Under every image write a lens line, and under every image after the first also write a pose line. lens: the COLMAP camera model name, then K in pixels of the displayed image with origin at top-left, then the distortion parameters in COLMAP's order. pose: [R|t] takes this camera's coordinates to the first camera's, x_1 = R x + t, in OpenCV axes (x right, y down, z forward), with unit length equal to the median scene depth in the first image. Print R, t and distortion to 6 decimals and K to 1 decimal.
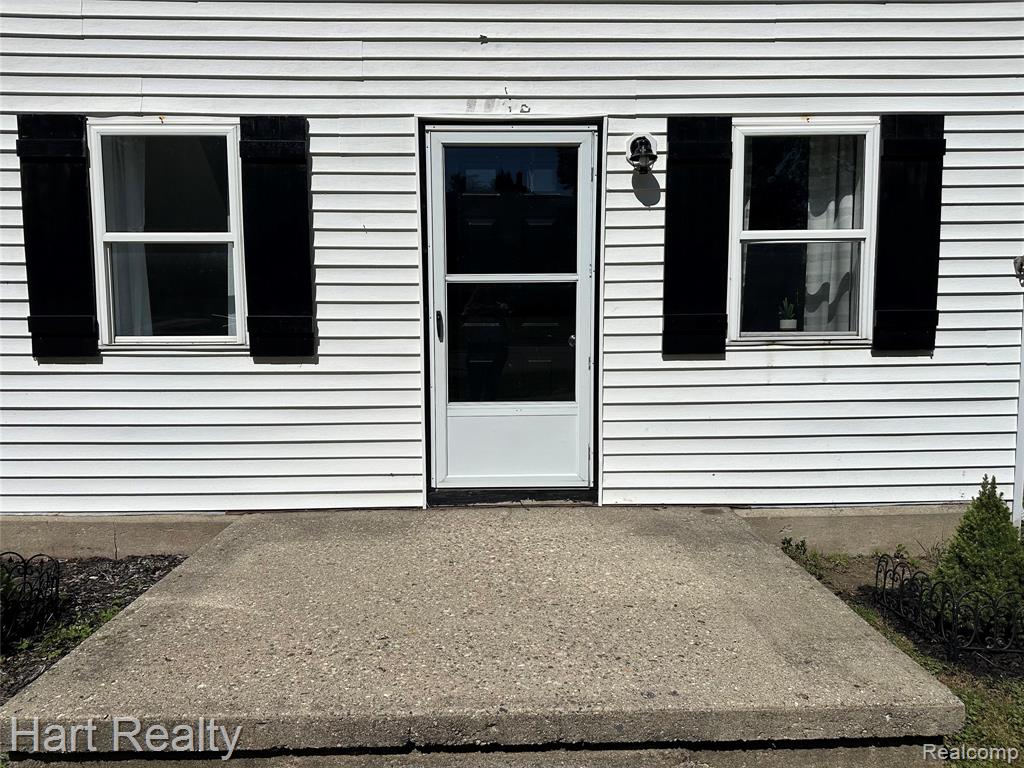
lens RADIAL K [[829.5, 0, 542.2], [0, 829.5, 383.6], [0, 0, 1]] dist [0.093010, -0.132128]
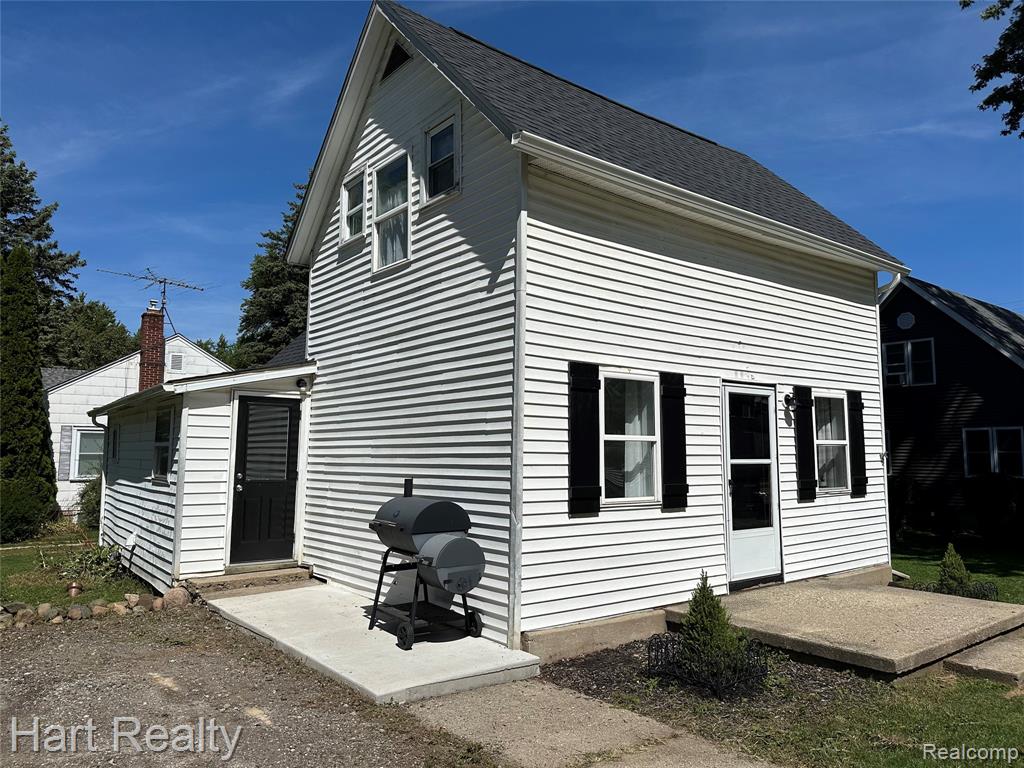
lens RADIAL K [[748.3, 0, 523.9], [0, 748.3, 385.3], [0, 0, 1]] dist [0.044636, -0.163460]
pose [[0.796143, 0.061390, 0.601986, -1.487275], [0.083016, 0.974353, -0.209154, 0.018244], [-0.599386, 0.216491, 0.770628, -0.045410]]
